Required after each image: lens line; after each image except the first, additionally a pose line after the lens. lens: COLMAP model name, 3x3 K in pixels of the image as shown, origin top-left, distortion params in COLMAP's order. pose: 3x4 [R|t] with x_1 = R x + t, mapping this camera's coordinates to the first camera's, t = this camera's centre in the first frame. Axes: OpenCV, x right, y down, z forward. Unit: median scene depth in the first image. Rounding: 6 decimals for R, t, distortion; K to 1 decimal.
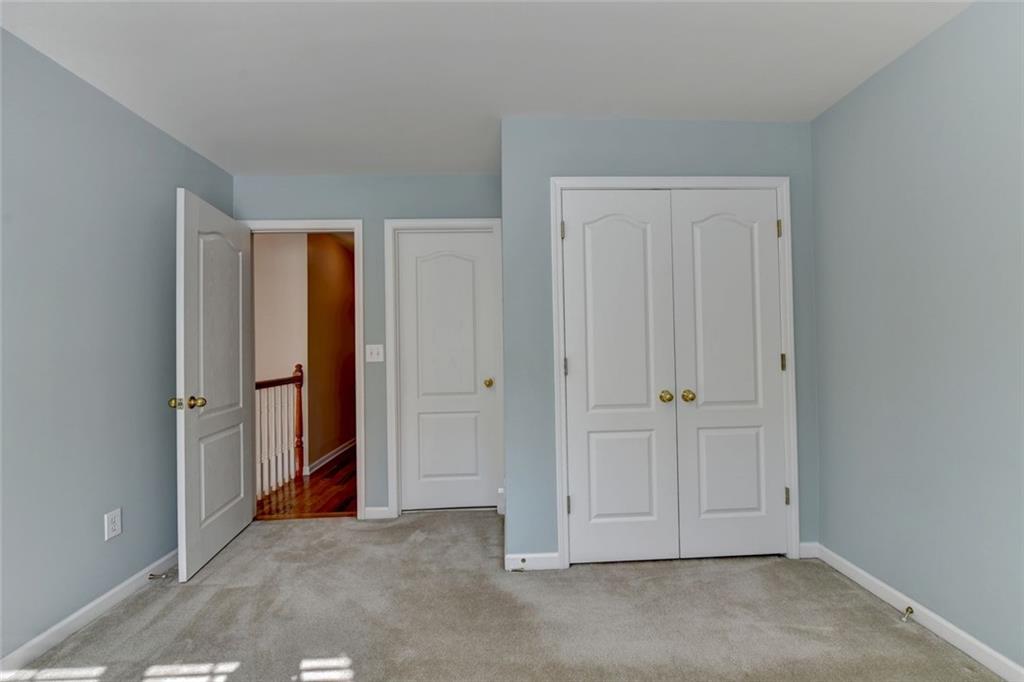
lens RADIAL K [[411.3, 0, 520.8], [0, 411.3, 339.9], [0, 0, 1]] dist [-0.007946, -0.000268]
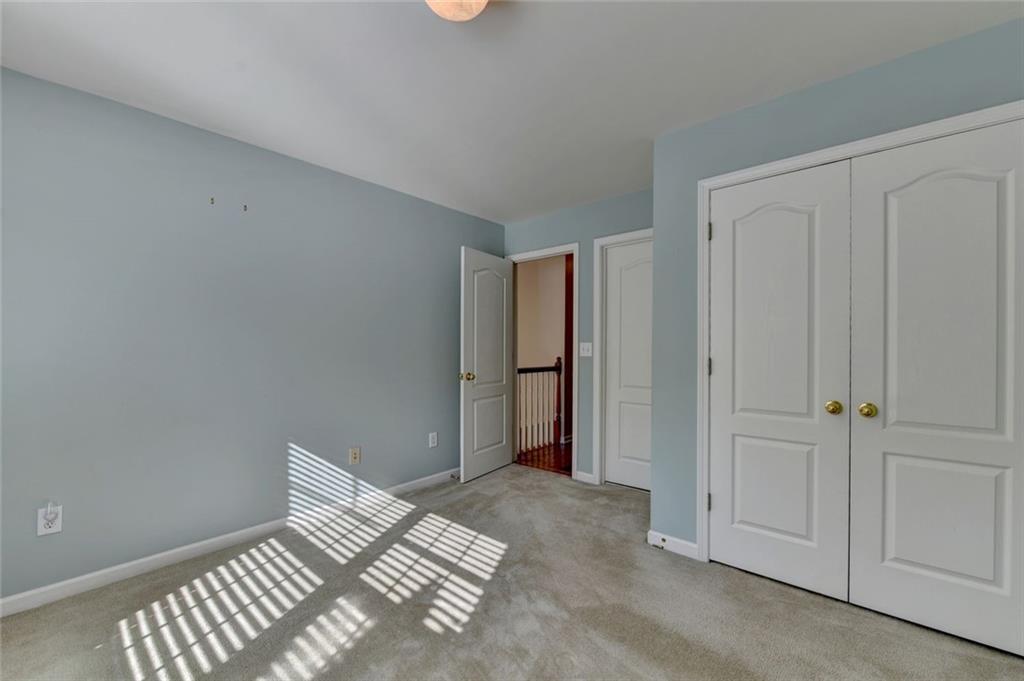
lens RADIAL K [[417.1, 0, 513.8], [0, 417.1, 346.1], [0, 0, 1]] dist [-0.008690, -0.000166]
pose [[0.720161, 0.017746, -0.693580, 0.462669], [-0.002369, 0.999730, 0.023119, -0.007682], [0.693803, -0.015007, 0.720009, -0.071436]]
